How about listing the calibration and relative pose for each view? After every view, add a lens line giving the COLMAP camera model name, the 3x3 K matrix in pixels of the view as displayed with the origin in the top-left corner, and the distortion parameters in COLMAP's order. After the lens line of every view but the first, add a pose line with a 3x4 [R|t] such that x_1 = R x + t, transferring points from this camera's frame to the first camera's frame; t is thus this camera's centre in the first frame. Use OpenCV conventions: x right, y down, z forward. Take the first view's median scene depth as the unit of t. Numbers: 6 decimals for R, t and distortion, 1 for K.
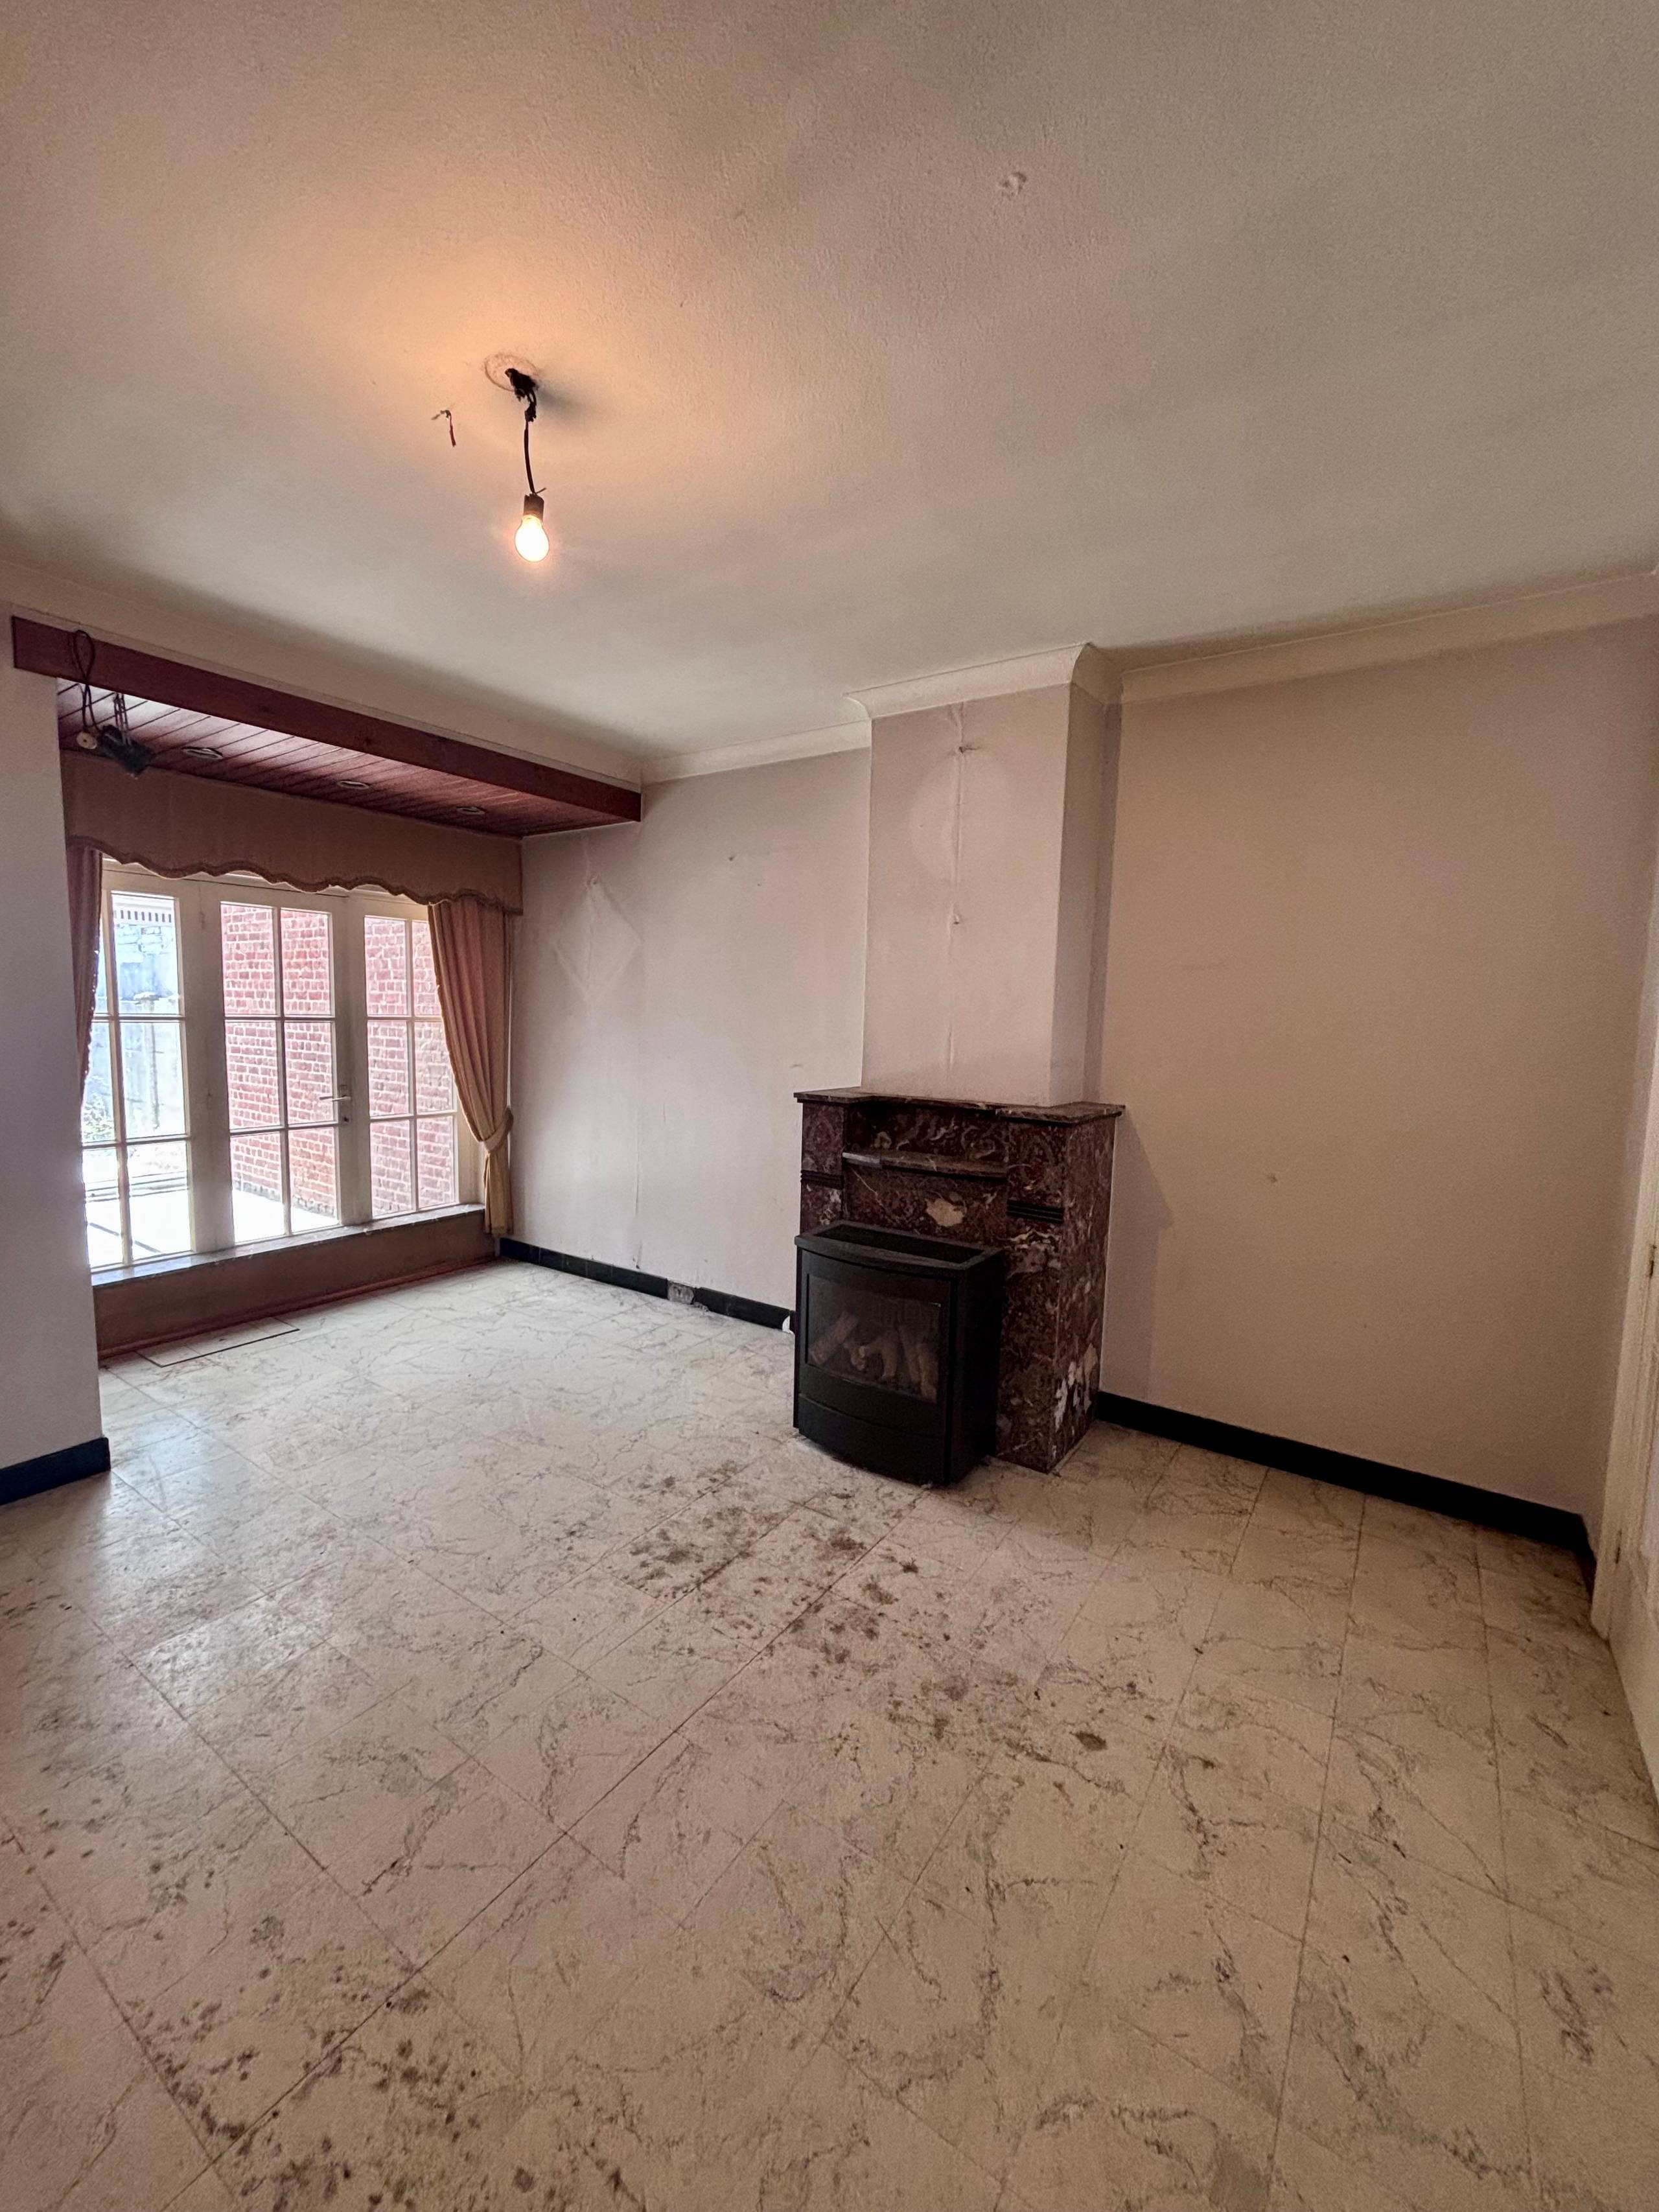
lens RADIAL K [[891.7, 0, 835.3], [0, 891.7, 1096.9], [0, 0, 1]] dist [0.004902, -0.001985]
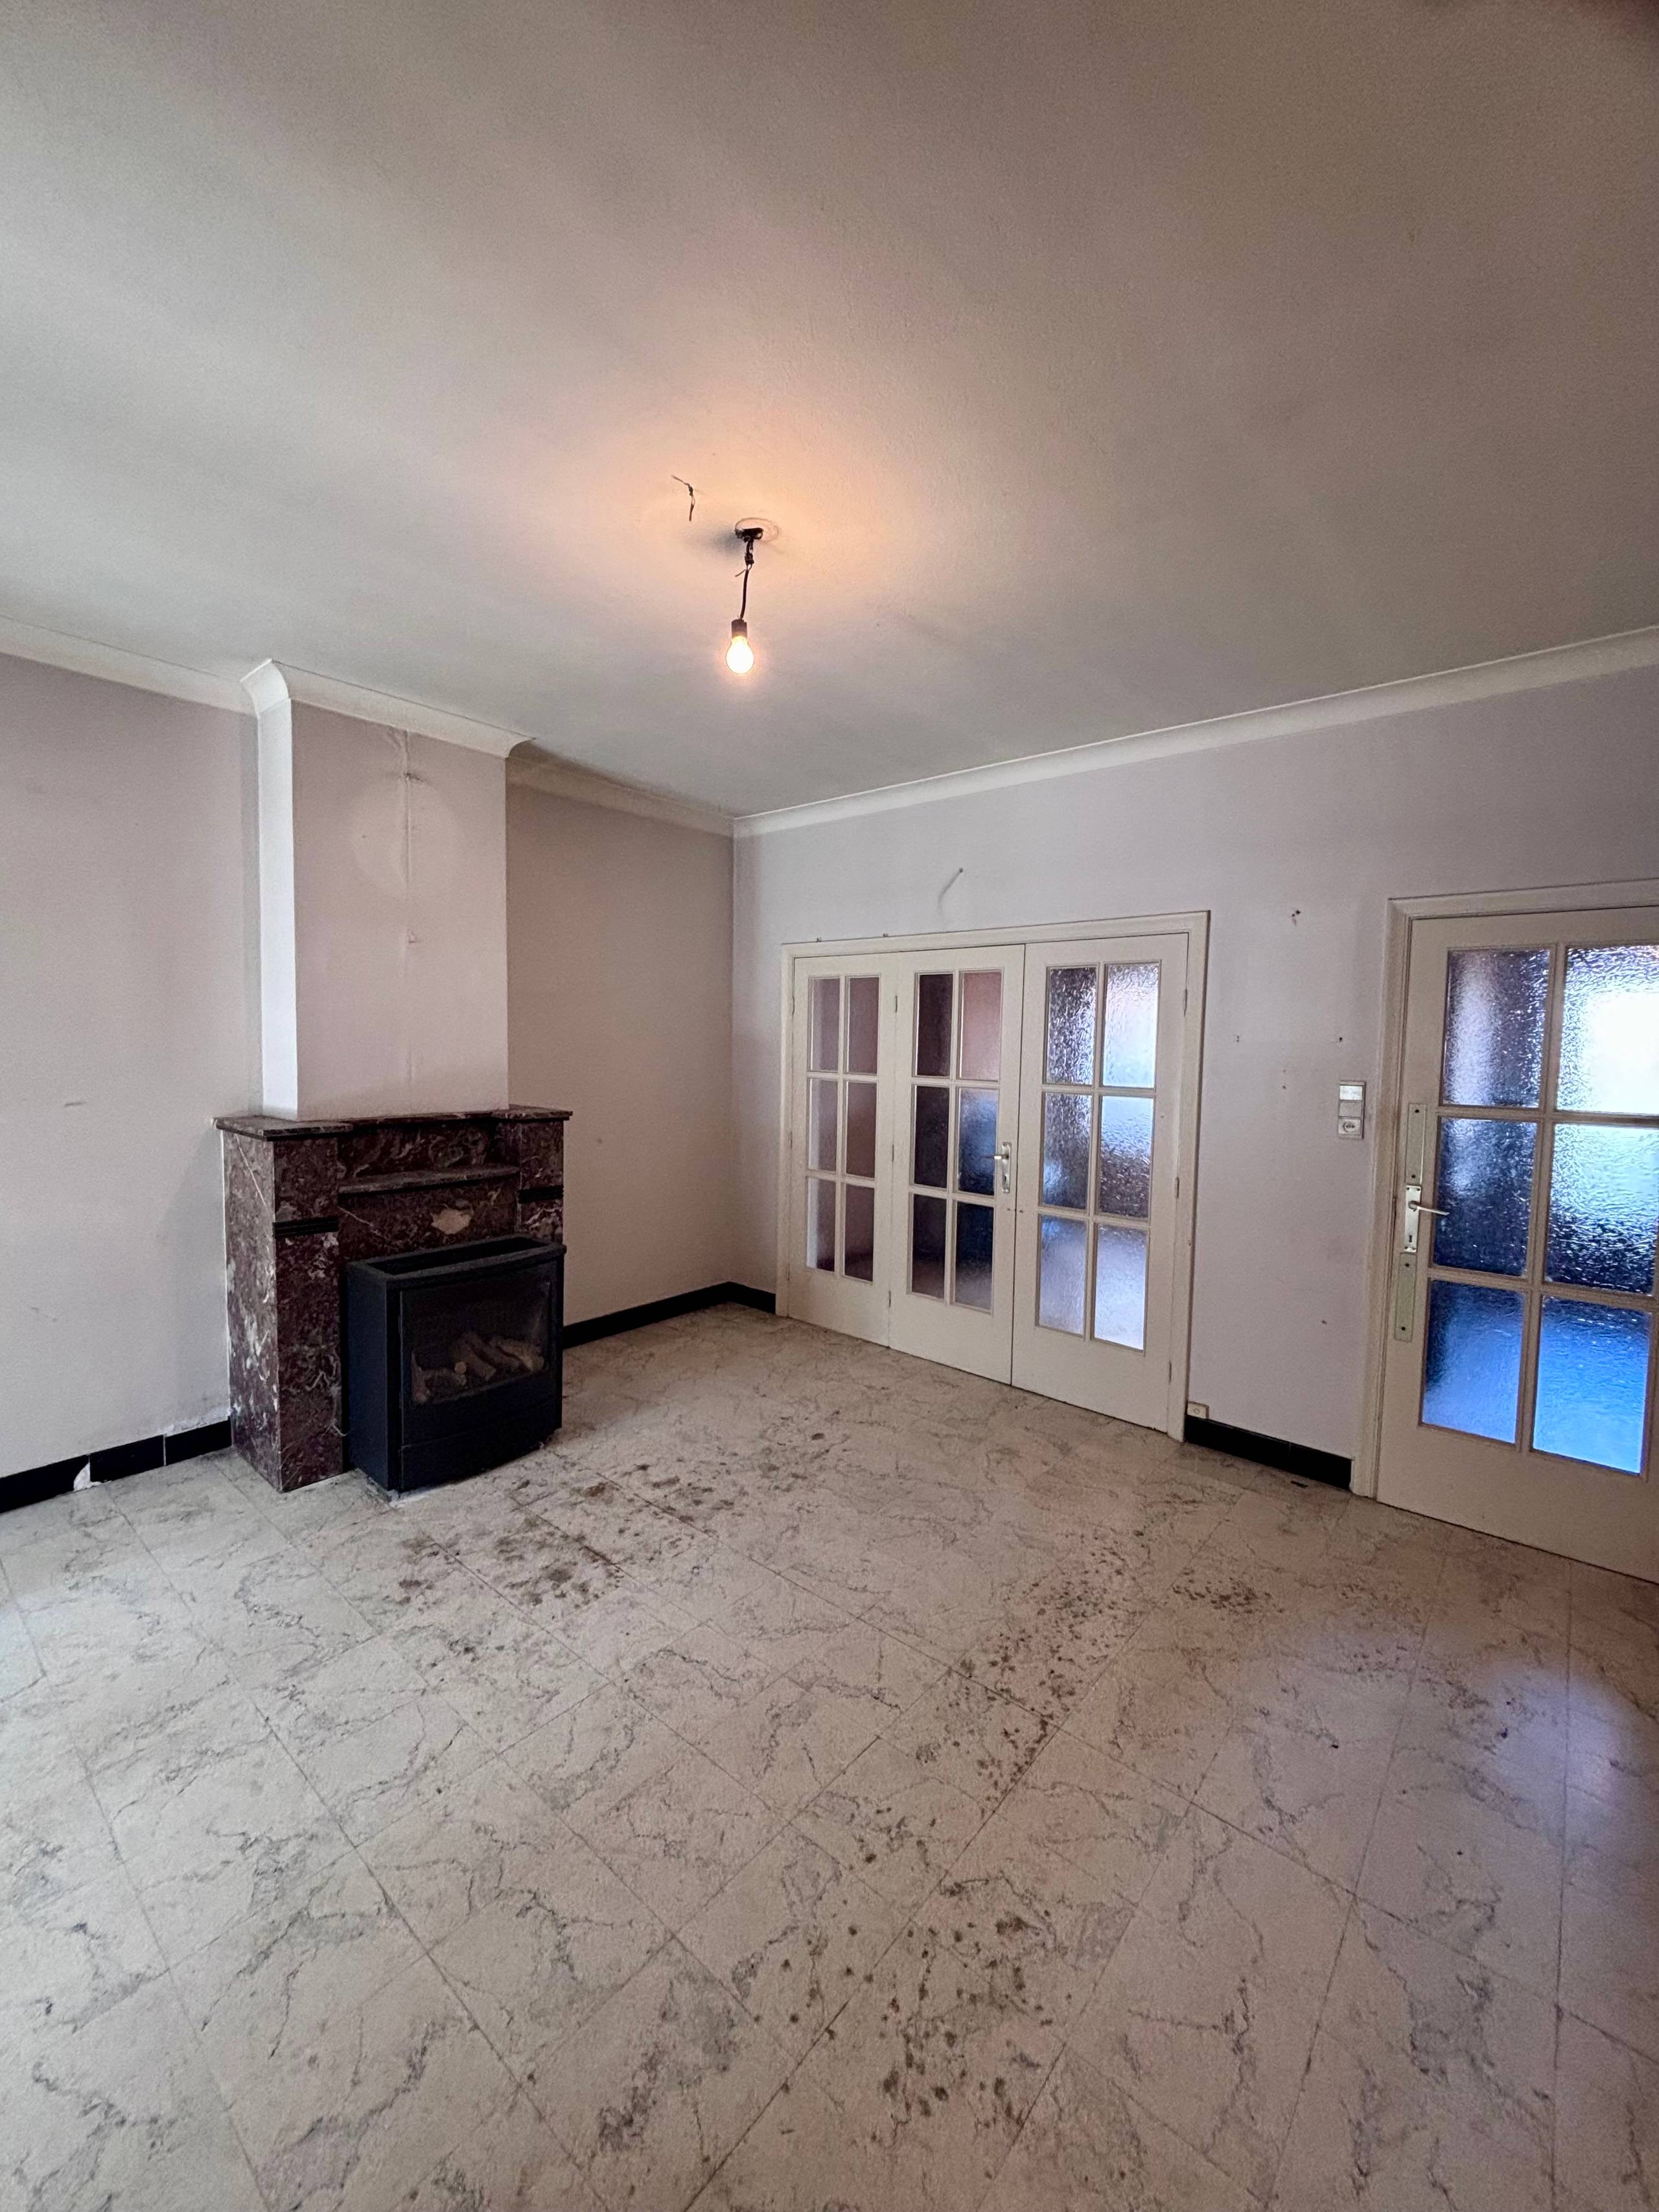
lens RADIAL K [[871.7, 0, 829.5], [0, 871.7, 1106.0], [0, 0, 1]] dist [-0.023910, 0.000209]
pose [[0.123363, -0.102055, 0.987100, -0.979548], [0.084466, 0.992168, 0.092023, -0.073089], [-0.988760, 0.072024, 0.131017, 0.495075]]
